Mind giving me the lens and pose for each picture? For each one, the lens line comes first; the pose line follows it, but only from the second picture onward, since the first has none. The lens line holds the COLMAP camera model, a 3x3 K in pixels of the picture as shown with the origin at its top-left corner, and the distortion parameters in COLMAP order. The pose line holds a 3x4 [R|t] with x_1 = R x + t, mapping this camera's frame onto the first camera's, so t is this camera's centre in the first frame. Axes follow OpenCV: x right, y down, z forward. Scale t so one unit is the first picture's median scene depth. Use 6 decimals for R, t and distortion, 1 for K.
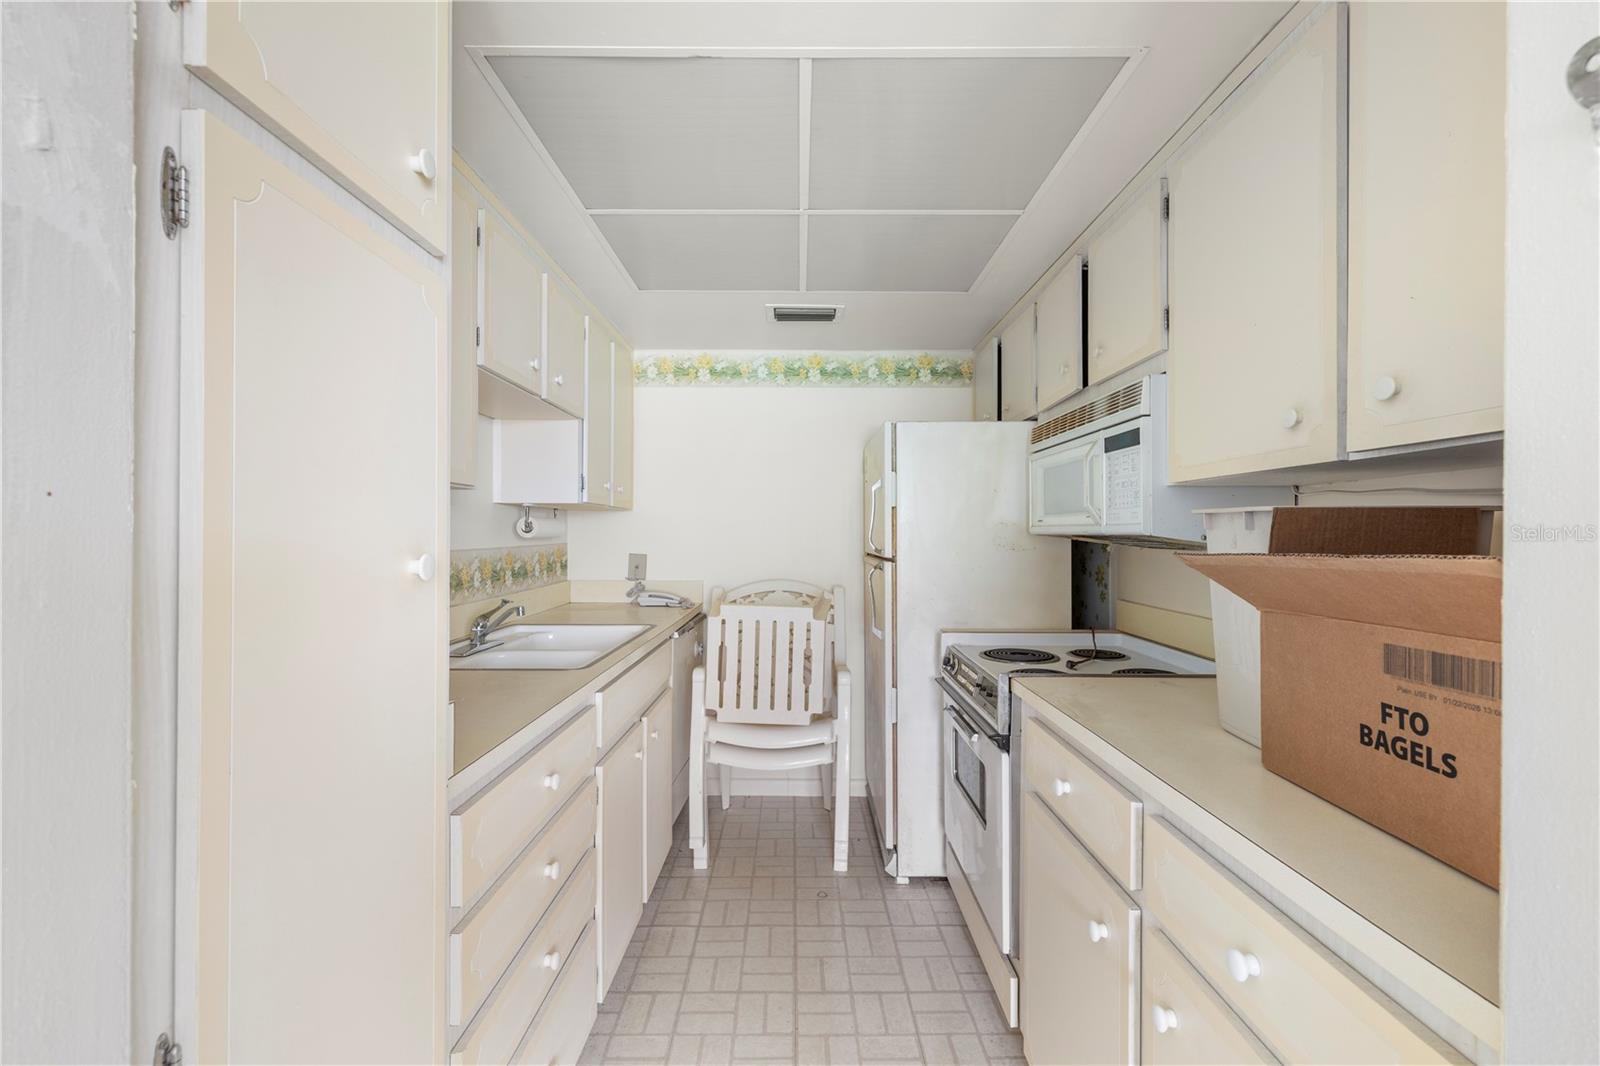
lens RADIAL K [[674.4, 0, 794.5], [0, 674.4, 529.7], [0, 0, 1]] dist [-0.003088, 0.001244]
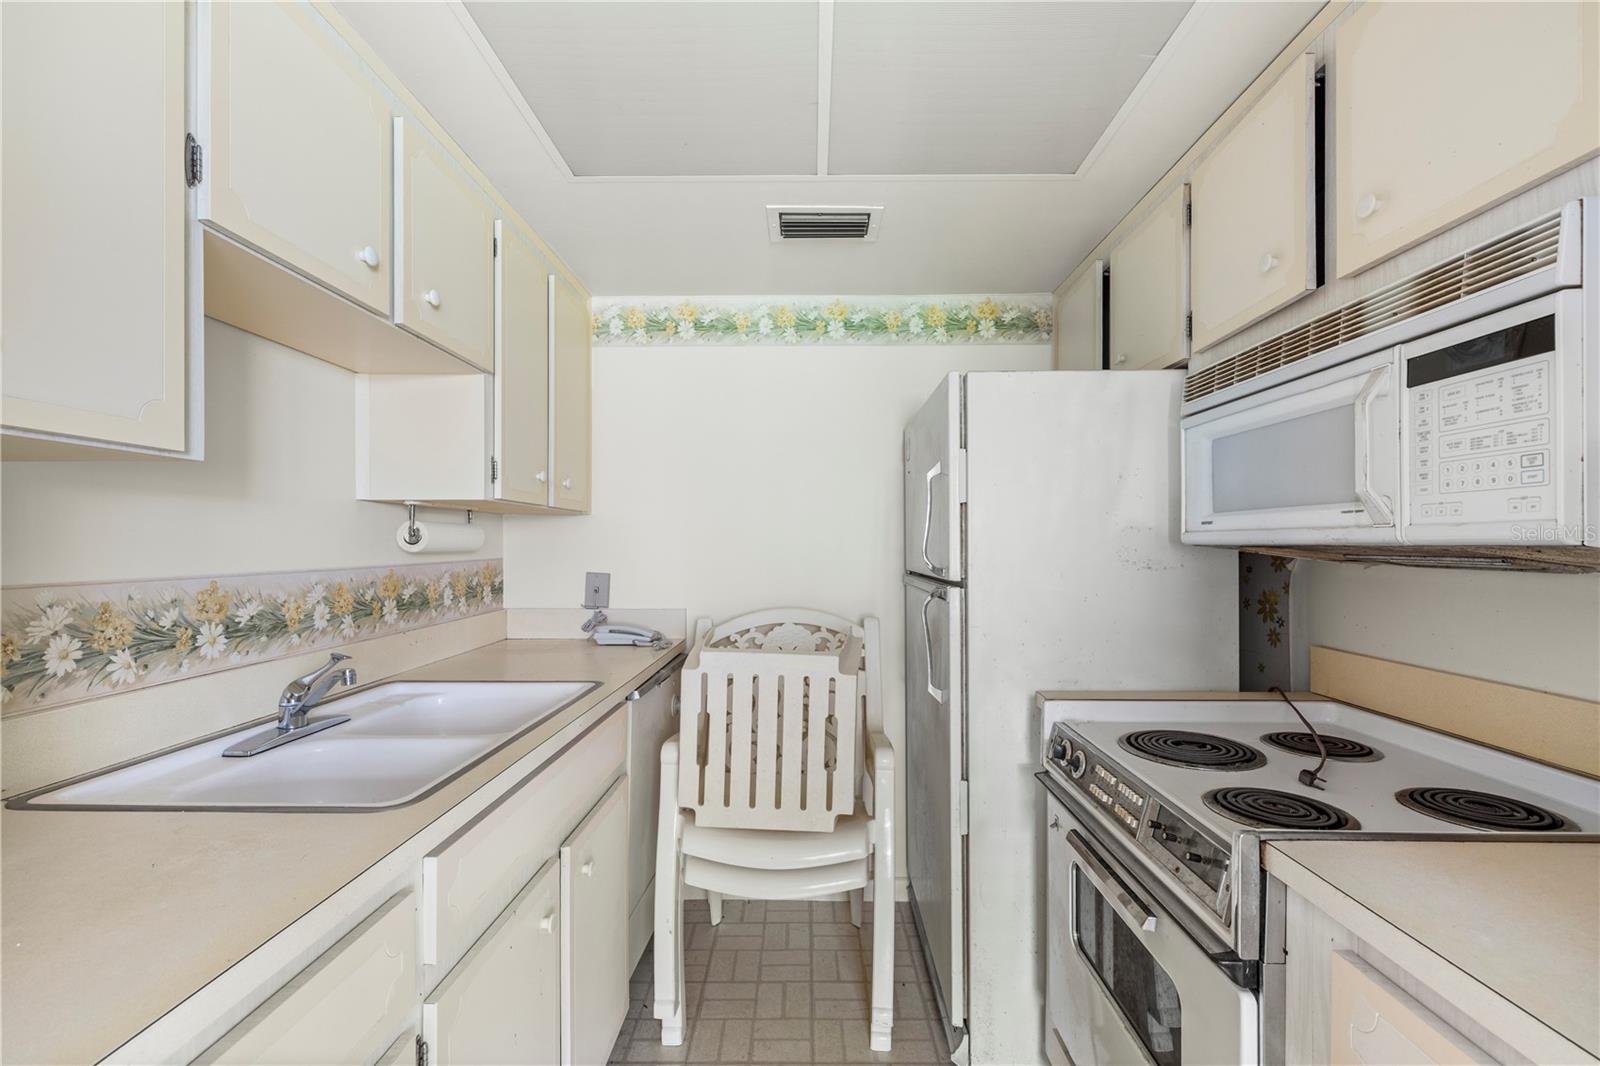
lens RADIAL K [[674.4, 0, 814.0], [0, 674.4, 539.0], [0, 0, 1]] dist [-0.003088, 0.001244]
pose [[0.999947, -0.002867, 0.009908, -0.003354], [0.002894, 0.999992, -0.002674, 0.002302], [-0.009900, 0.002702, 0.999947, 0.332892]]
